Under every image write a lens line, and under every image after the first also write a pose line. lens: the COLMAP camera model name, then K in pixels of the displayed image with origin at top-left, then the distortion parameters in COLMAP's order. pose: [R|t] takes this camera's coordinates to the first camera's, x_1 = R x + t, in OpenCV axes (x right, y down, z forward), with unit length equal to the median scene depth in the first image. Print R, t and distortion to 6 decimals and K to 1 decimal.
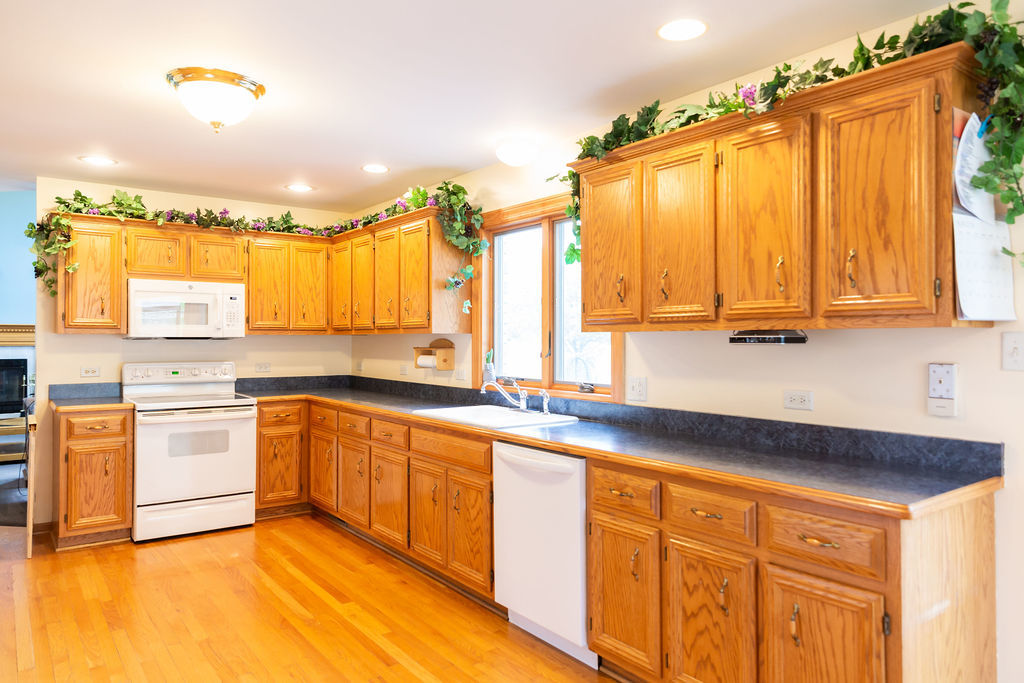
lens RADIAL K [[684.7, 0, 512.0], [0, 684.7, 341.5], [0, 0, 1]] dist [0.008231, 0.003339]
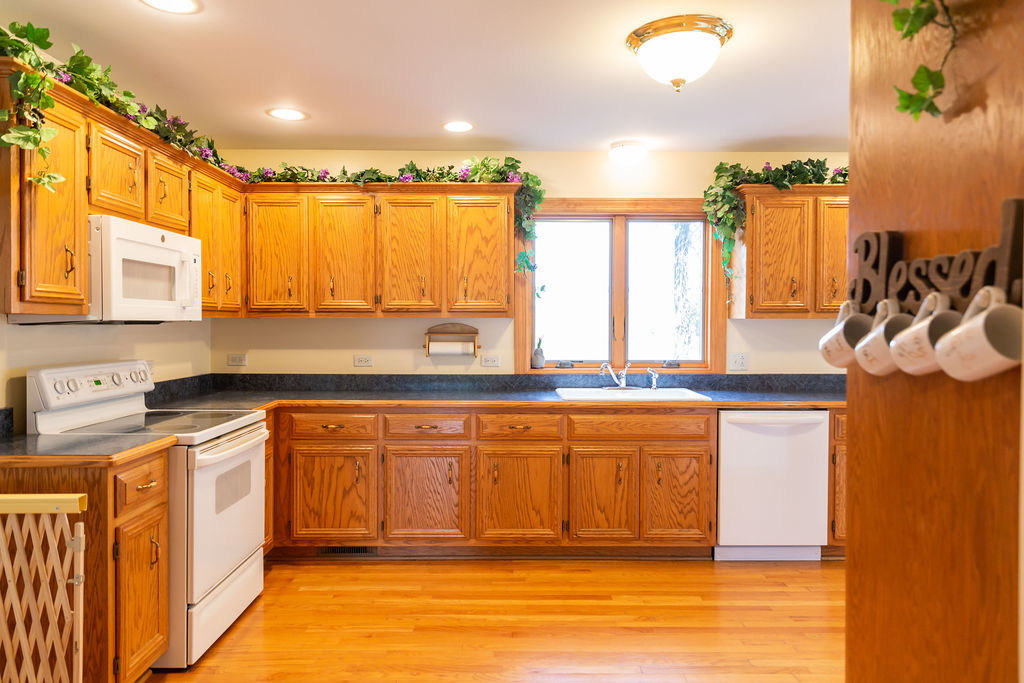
lens RADIAL K [[684.7, 0, 512.0], [0, 684.7, 341.5], [0, 0, 1]] dist [0.008231, 0.003339]
pose [[0.591250, -0.021993, 0.806188, -1.004188], [0.002775, 0.999678, 0.025236, -0.003423], [-0.806483, -0.012683, 0.591121, 0.503285]]
